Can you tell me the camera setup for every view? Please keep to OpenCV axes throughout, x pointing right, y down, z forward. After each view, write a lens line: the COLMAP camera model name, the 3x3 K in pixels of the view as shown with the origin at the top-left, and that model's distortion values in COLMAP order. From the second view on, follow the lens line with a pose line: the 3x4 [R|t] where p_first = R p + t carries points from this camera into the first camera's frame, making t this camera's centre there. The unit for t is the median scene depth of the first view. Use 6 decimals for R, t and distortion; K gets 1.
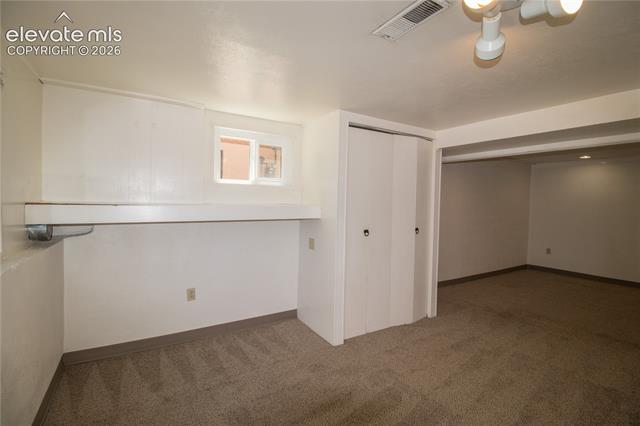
lens RADIAL K [[296.1, 0, 326.3], [0, 296.1, 209.1], [0, 0, 1]] dist [-0.010148, -0.000526]
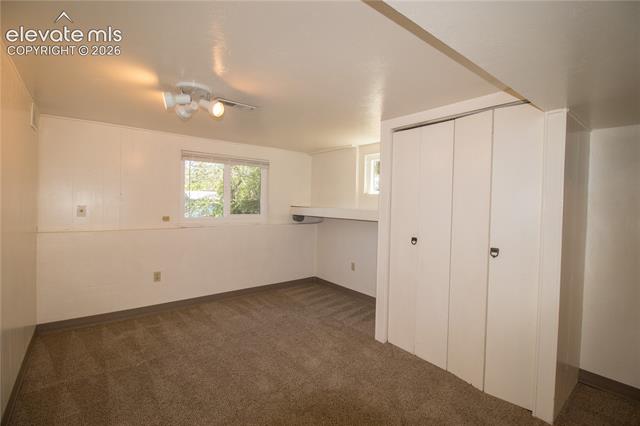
lens RADIAL K [[296.1, 0, 326.3], [0, 296.1, 209.1], [0, 0, 1]] dist [-0.010148, -0.000526]
pose [[0.108606, -0.000294, -0.994085, 1.047049], [-0.048895, 0.998788, -0.005638, 0.001002], [0.992882, 0.049218, 0.108460, 0.655270]]
